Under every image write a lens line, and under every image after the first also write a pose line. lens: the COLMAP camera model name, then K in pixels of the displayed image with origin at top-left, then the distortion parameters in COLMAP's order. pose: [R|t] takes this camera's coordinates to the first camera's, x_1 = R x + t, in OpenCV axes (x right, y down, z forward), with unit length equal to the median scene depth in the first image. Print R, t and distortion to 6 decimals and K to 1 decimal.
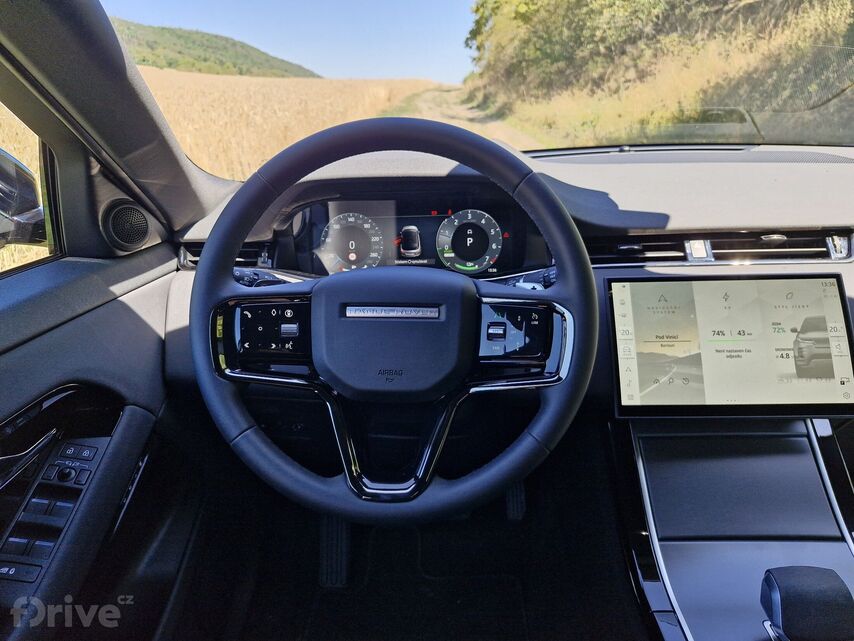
lens RADIAL K [[577.9, 0, 427.7], [0, 577.9, 323.2], [0, 0, 1]] dist [0.019548, -0.003341]
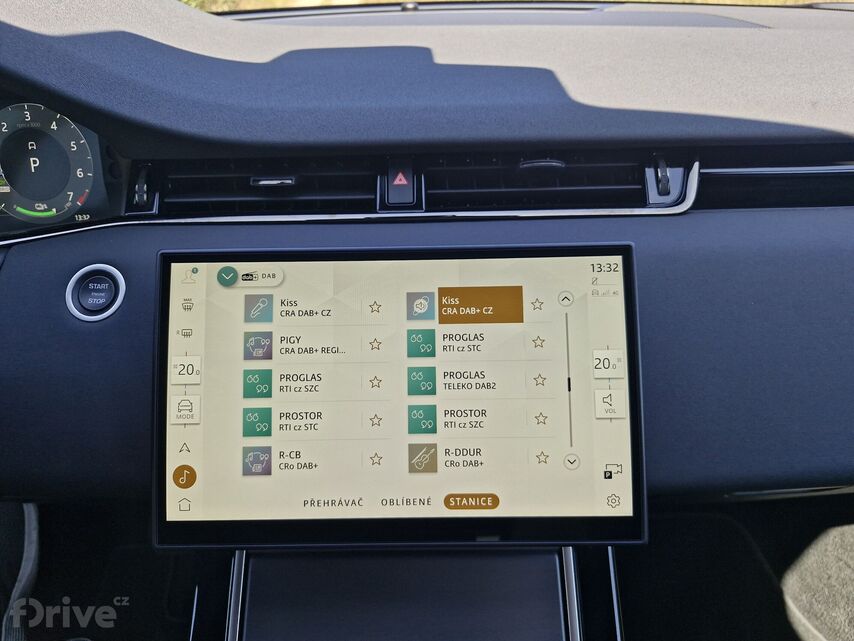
lens RADIAL K [[577.9, 0, 424.1], [0, 577.9, 316.8], [0, 0, 1]] dist [0.019548, -0.003341]
pose [[0.999563, -0.004062, 0.029293, 0.424832], [-0.000275, 0.989204, 0.146545, -0.079434], [-0.029572, -0.146489, 0.988770, 0.423123]]
